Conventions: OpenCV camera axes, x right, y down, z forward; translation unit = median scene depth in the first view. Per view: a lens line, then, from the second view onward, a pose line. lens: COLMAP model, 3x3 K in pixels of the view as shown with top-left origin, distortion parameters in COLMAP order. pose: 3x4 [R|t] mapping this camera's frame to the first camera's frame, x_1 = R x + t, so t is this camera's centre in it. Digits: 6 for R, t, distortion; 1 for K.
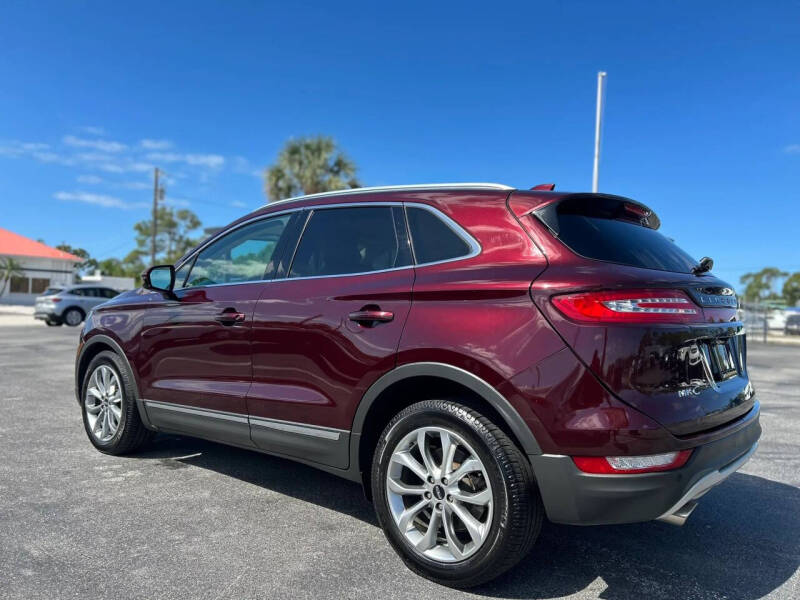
lens RADIAL K [[606.6, 0, 396.6], [0, 606.6, 296.0], [0, 0, 1]] dist [0.018736, -0.004244]
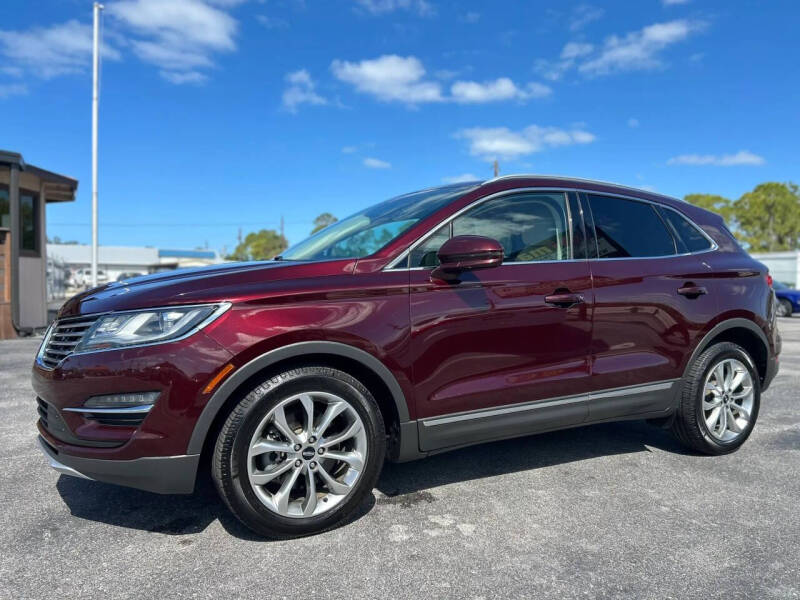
lens RADIAL K [[605.8, 0, 400.0], [0, 605.8, 300.0], [0, 0, 1]] dist [0.022722, 0.000975]
pose [[0.370762, -0.058324, 0.926895, -0.187181], [-0.016654, 0.997448, 0.069426, -0.003608], [-0.928579, -0.041177, 0.368845, 0.132698]]
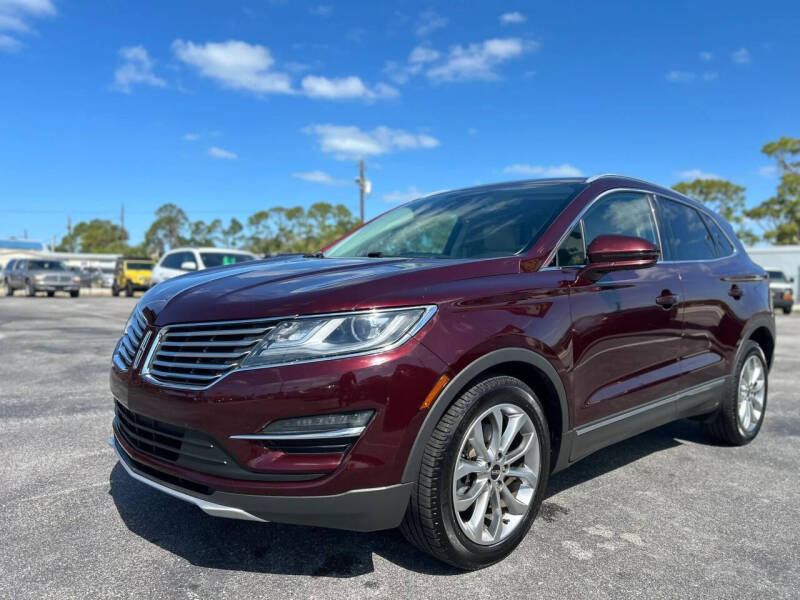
lens RADIAL K [[603.5, 0, 398.0], [0, 603.5, 313.2], [0, 0, 1]] dist [0.048934, -0.051717]
pose [[0.132513, -0.082702, 0.987725, -0.190856], [-0.036765, 0.995417, 0.088279, -0.001921], [-0.990499, -0.048012, 0.128865, 0.193630]]
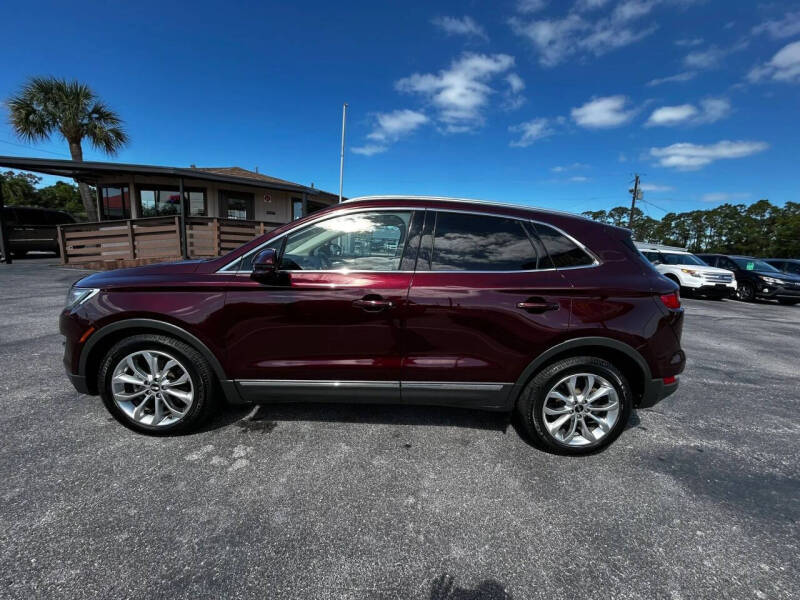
lens RADIAL K [[322.0, 0, 397.8], [0, 322.0, 301.5], [0, 0, 1]] dist [0.001090, 0.000254]
pose [[0.763732, -0.102083, 0.637411, -0.093326], [-0.045751, 0.976374, 0.211187, -0.014610], [-0.643910, -0.190453, 0.741018, 0.078655]]
